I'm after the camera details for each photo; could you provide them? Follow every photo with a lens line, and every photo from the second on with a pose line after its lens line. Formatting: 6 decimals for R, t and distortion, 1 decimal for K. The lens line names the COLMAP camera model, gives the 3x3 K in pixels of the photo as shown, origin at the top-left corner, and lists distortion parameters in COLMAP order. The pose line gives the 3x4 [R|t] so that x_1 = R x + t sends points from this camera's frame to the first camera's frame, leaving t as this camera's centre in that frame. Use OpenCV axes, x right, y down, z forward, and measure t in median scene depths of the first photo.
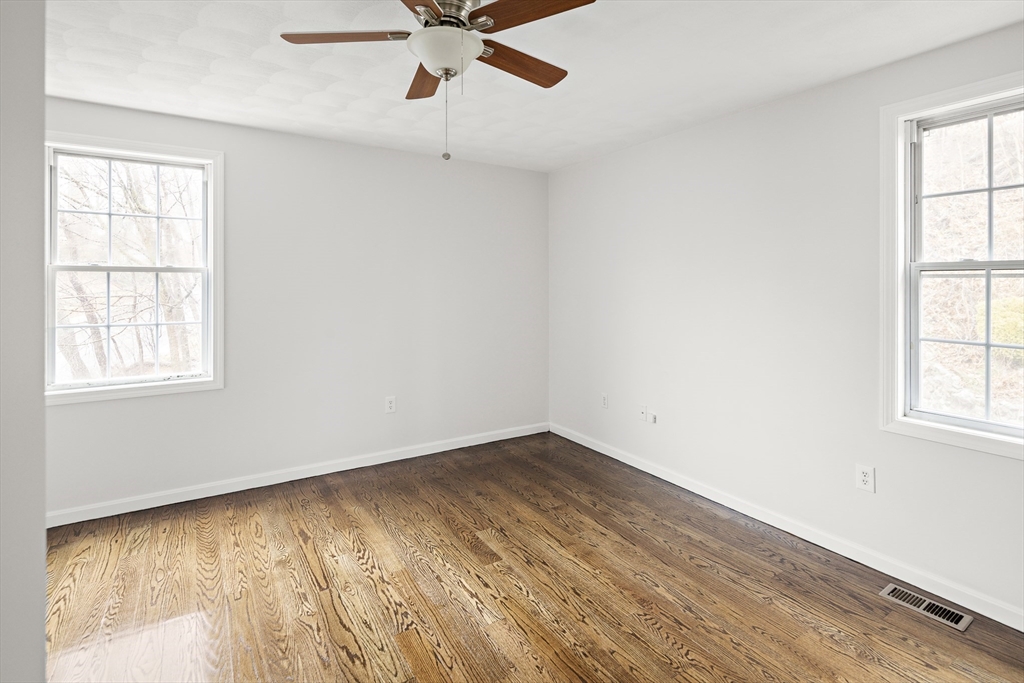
lens RADIAL K [[495.5, 0, 512.1], [0, 495.5, 331.6], [0, 0, 1]] dist [0.002382, -0.000063]
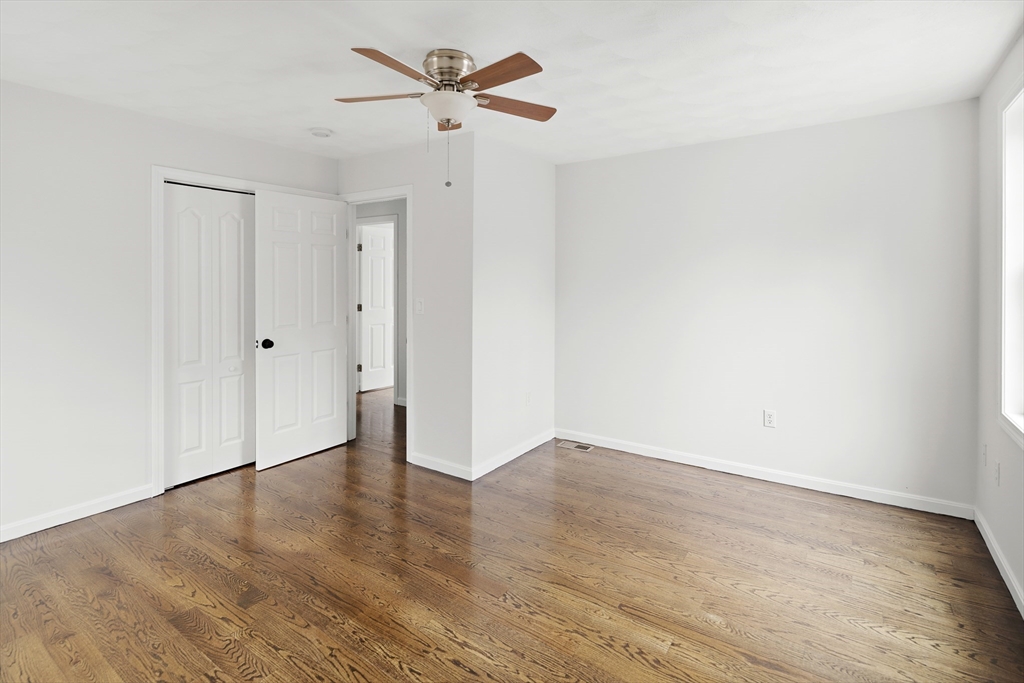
lens RADIAL K [[495.5, 0, 512.1], [0, 495.5, 331.6], [0, 0, 1]] dist [0.002382, -0.000063]
pose [[-0.921099, 0.040533, -0.387213, 0.156375], [-0.038244, 0.980336, 0.193594, -0.166636], [0.387446, 0.193128, -0.901436, 1.708517]]
